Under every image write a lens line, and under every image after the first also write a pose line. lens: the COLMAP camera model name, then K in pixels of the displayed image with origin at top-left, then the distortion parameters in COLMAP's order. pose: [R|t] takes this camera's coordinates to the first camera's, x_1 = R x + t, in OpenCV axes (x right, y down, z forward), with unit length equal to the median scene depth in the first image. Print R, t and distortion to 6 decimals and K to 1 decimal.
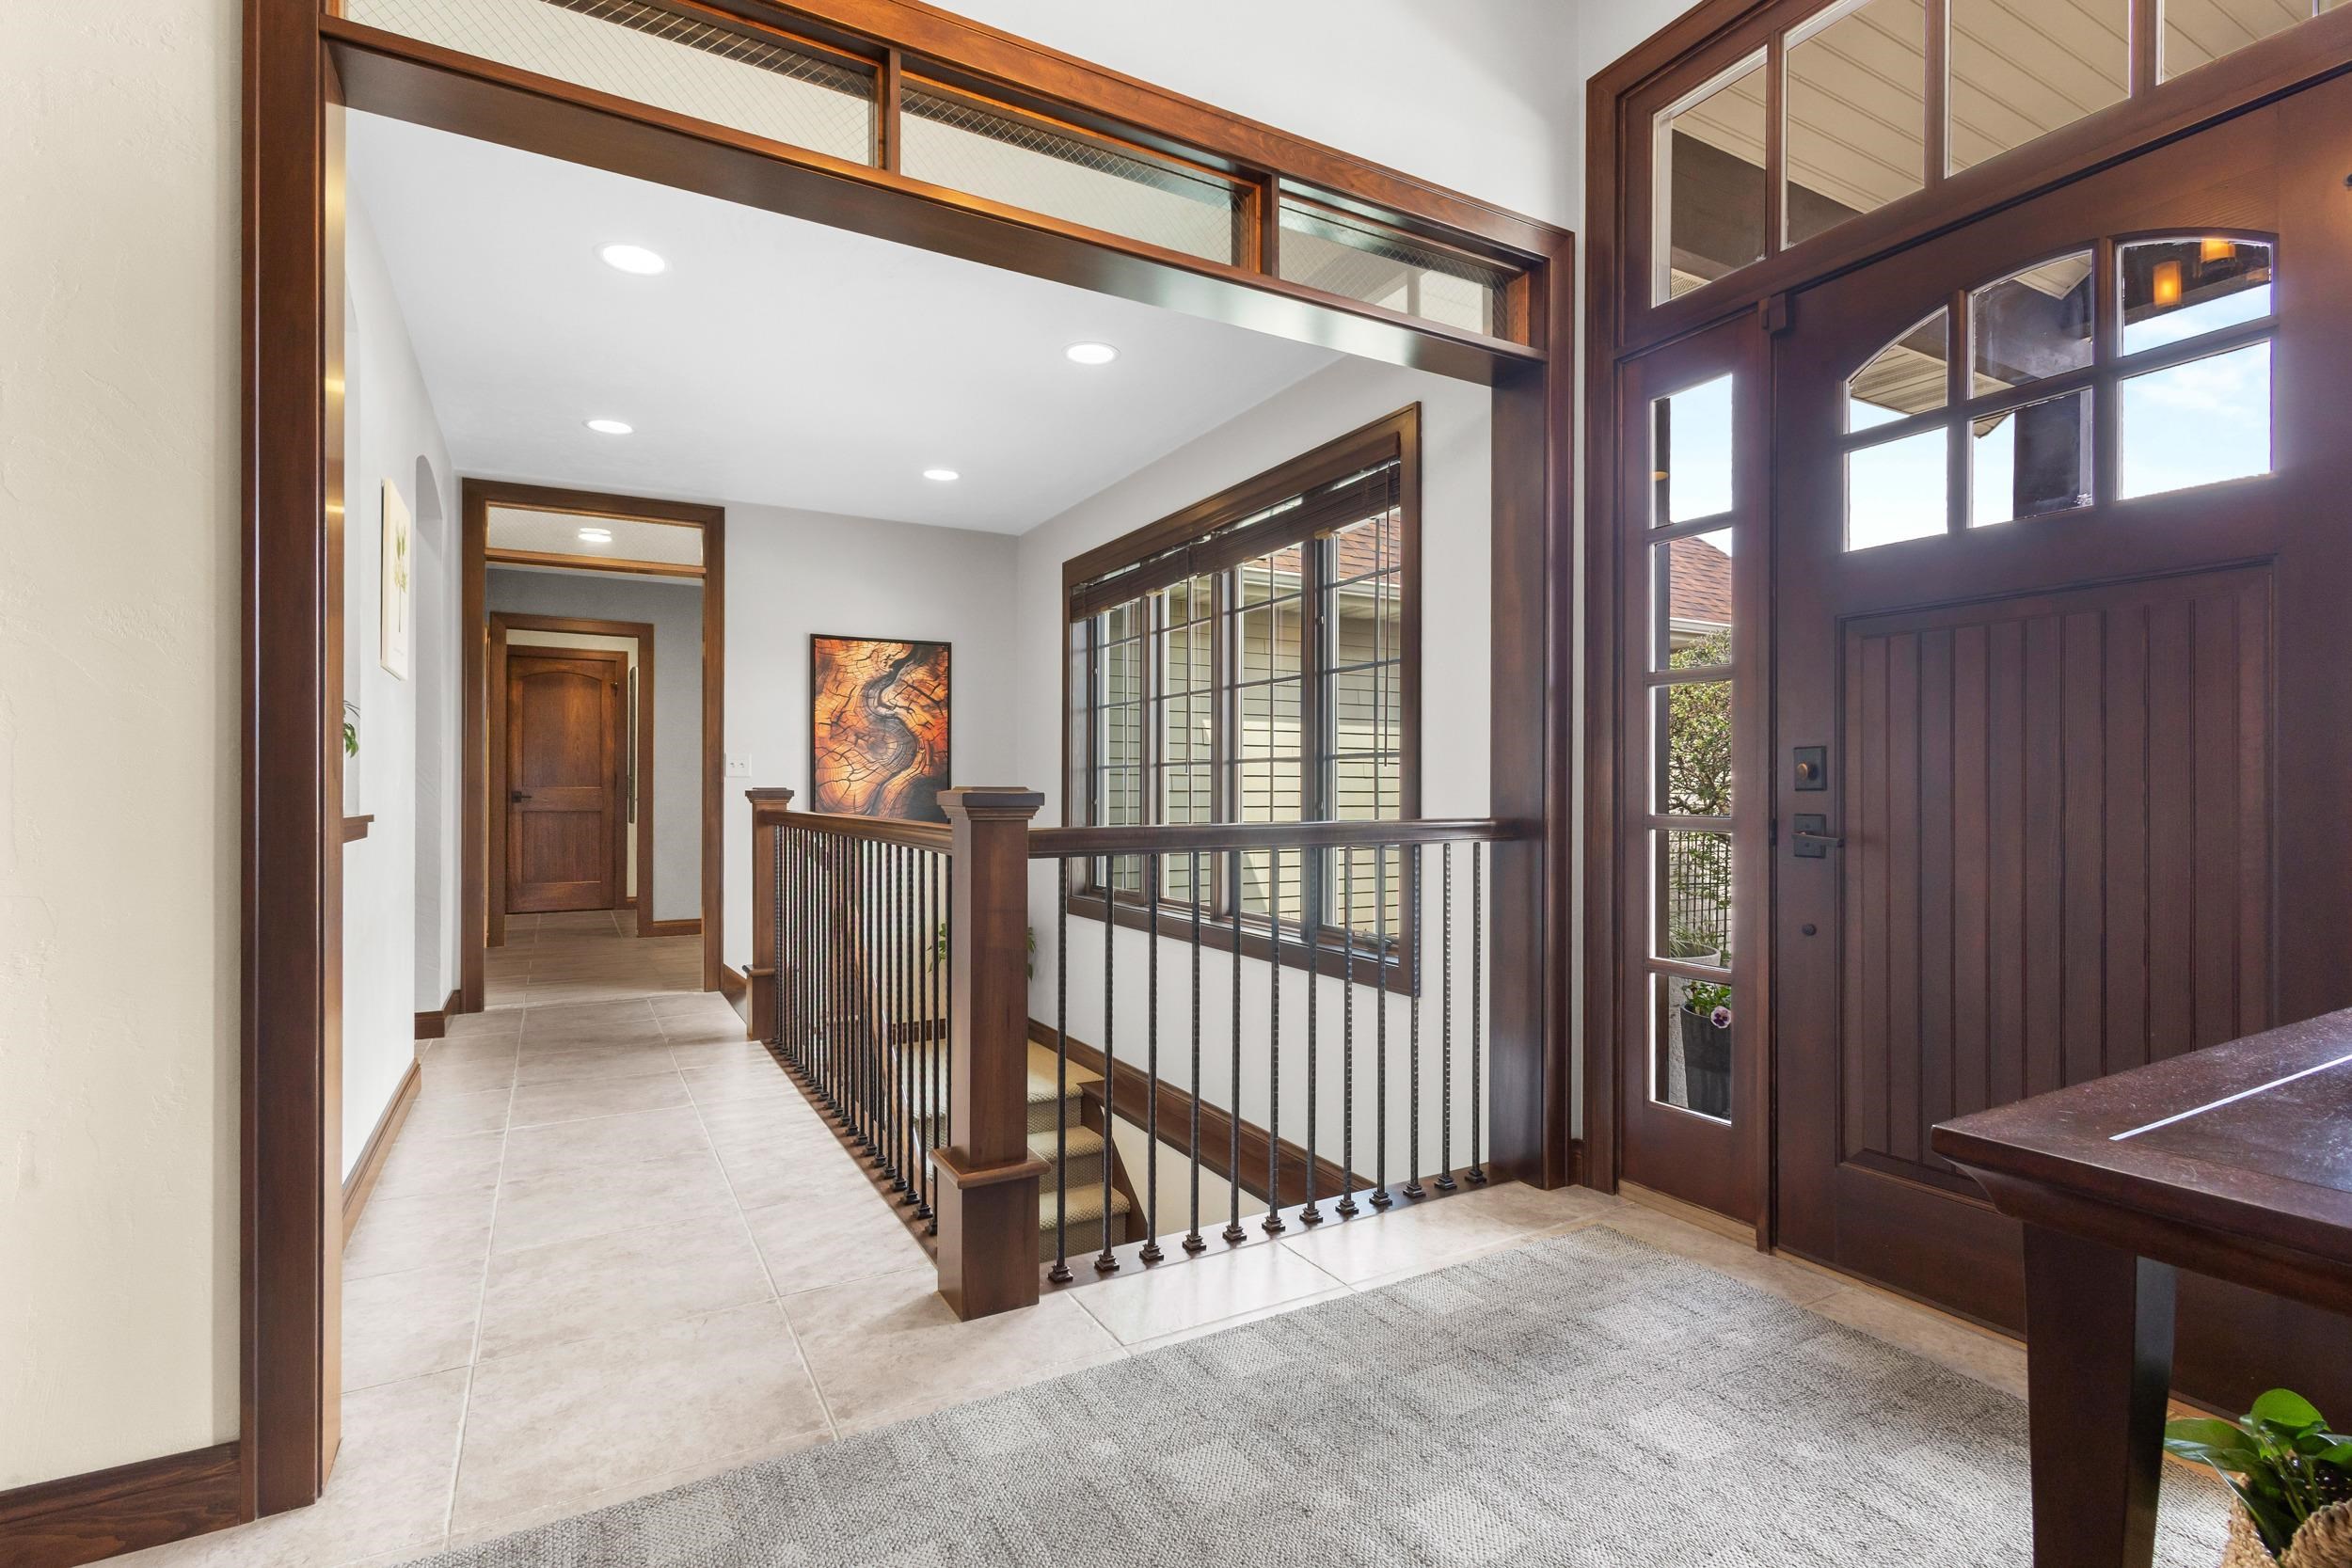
lens RADIAL K [[1079.8, 0, 1155.4], [0, 1079.8, 787.2], [0, 0, 1]] dist [0.009136, -0.003239]
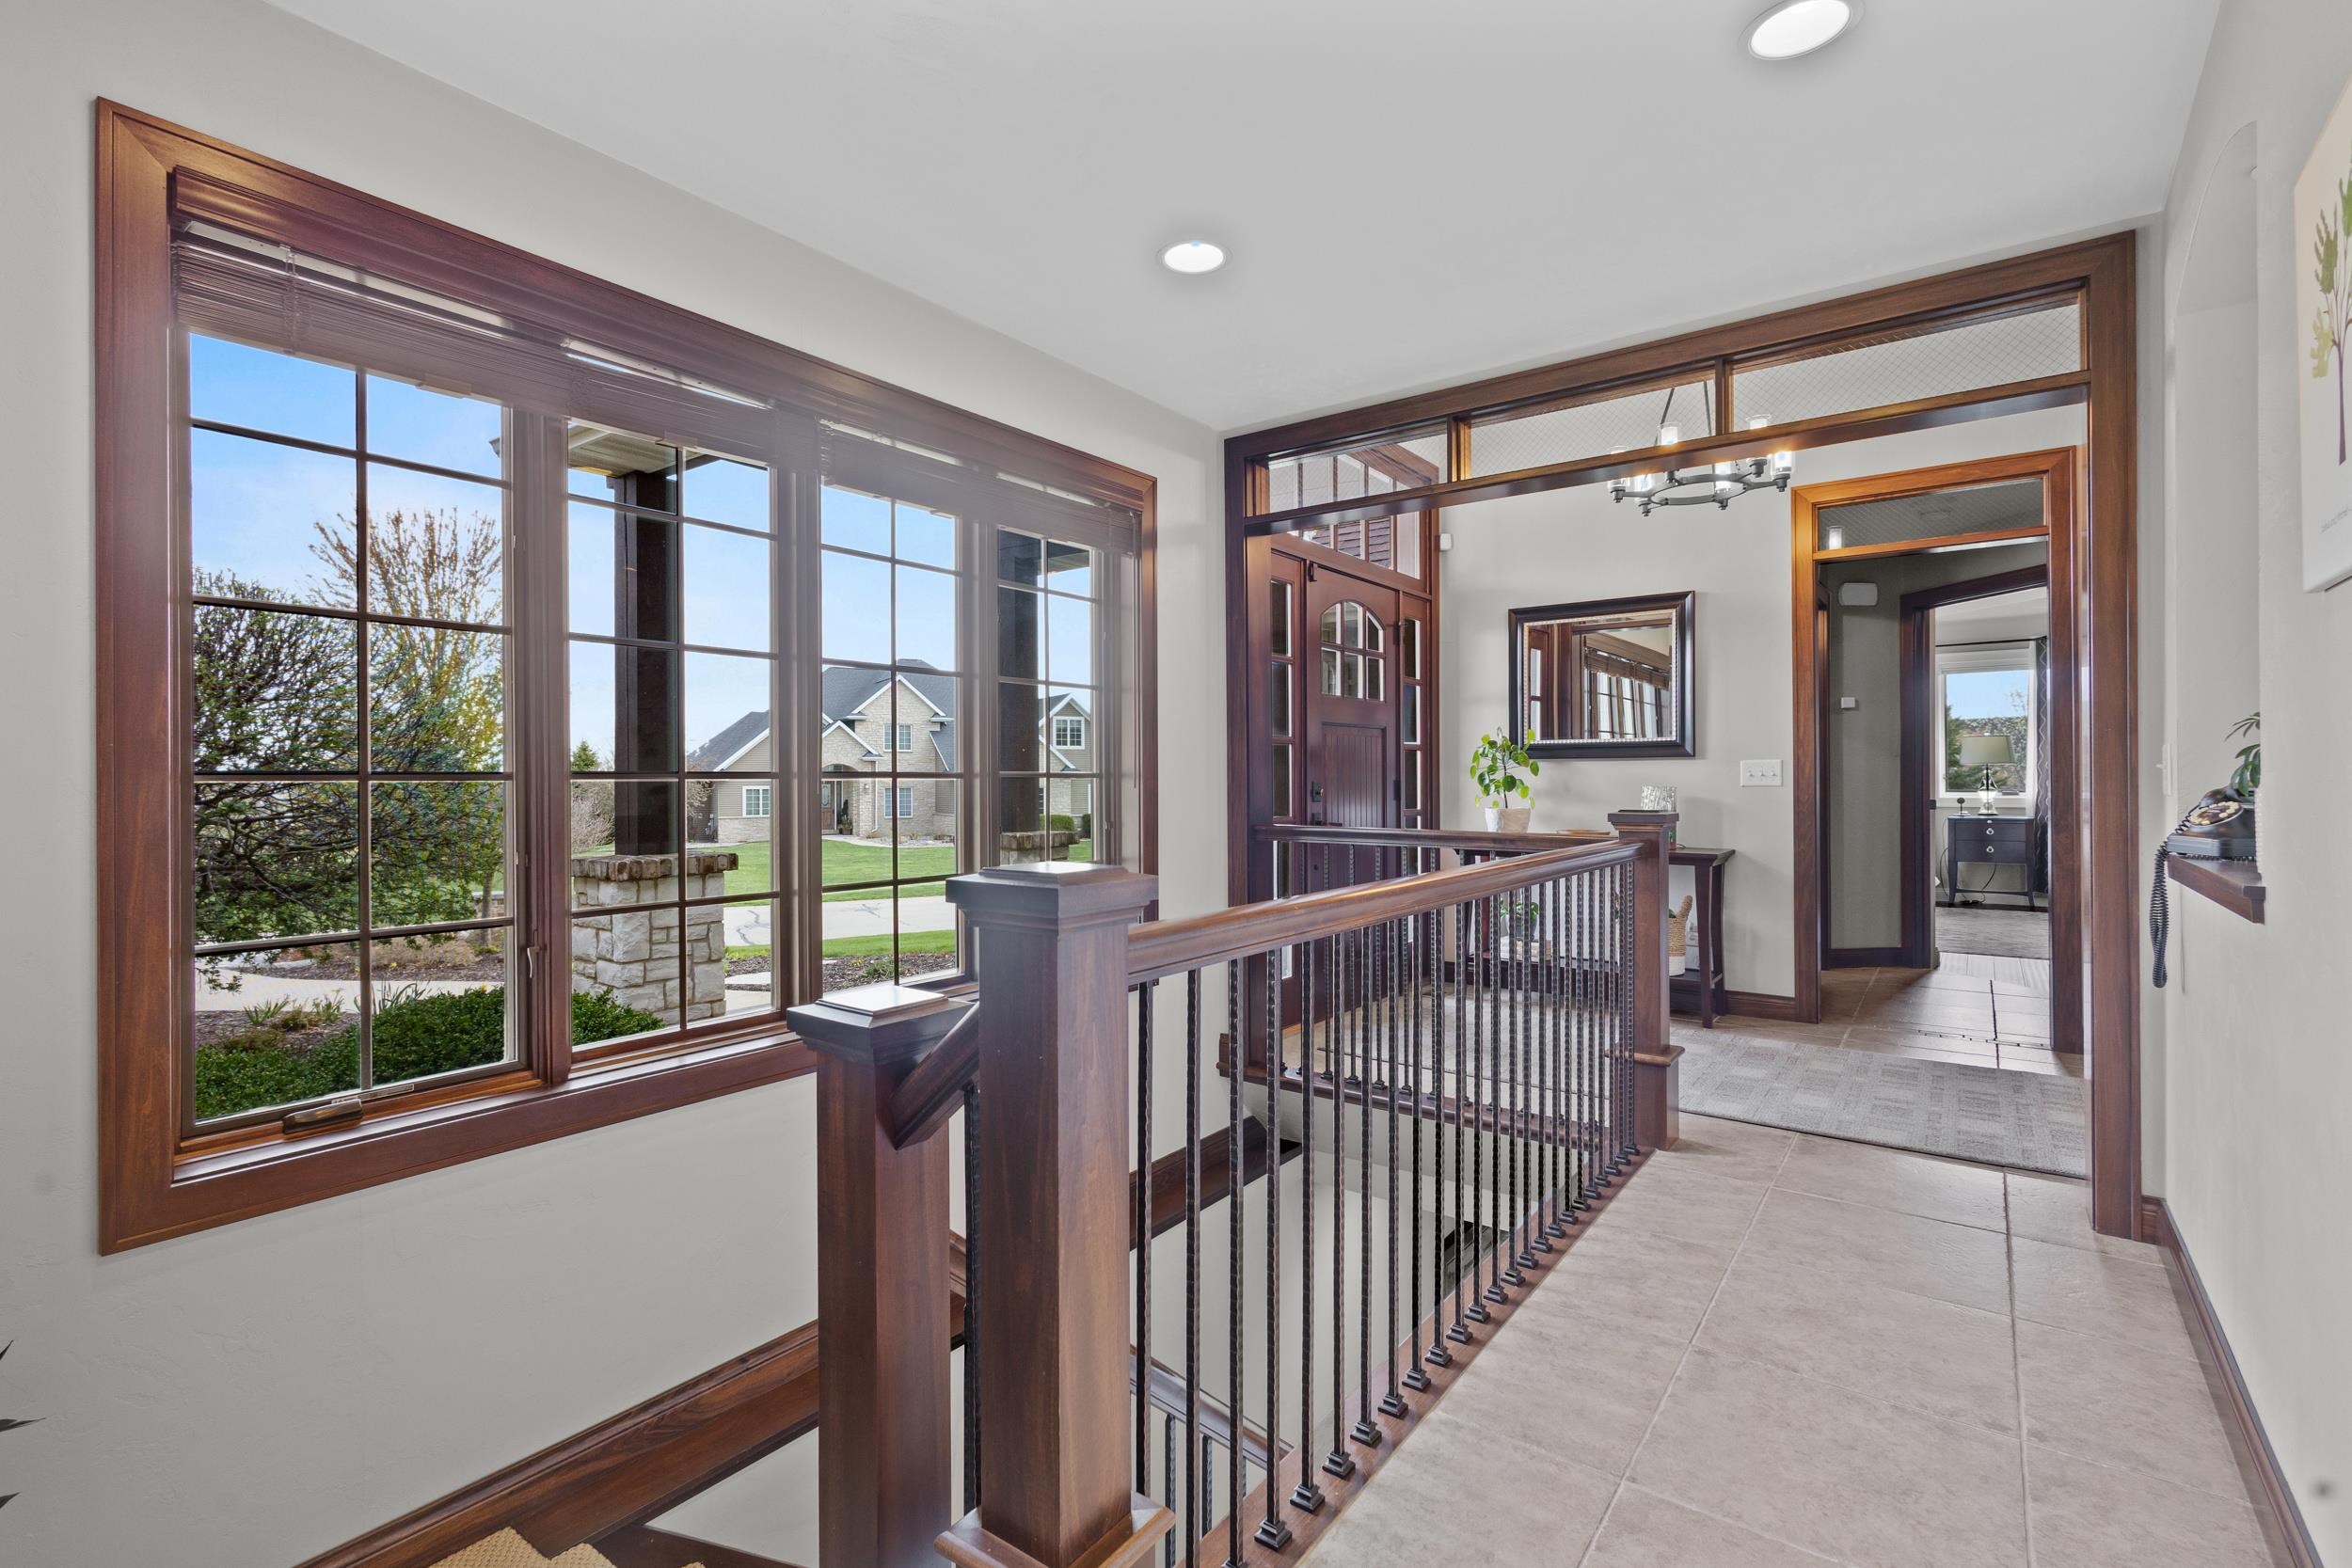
lens RADIAL K [[1079.8, 0, 1170.4], [0, 1079.8, 779.0], [0, 0, 1]] dist [0.009136, -0.003239]
pose [[-0.412594, -0.003984, 0.910906, -1.013474], [-0.003198, 0.999991, 0.002925, -0.036975], [-0.910909, -0.001706, -0.412603, 1.784349]]
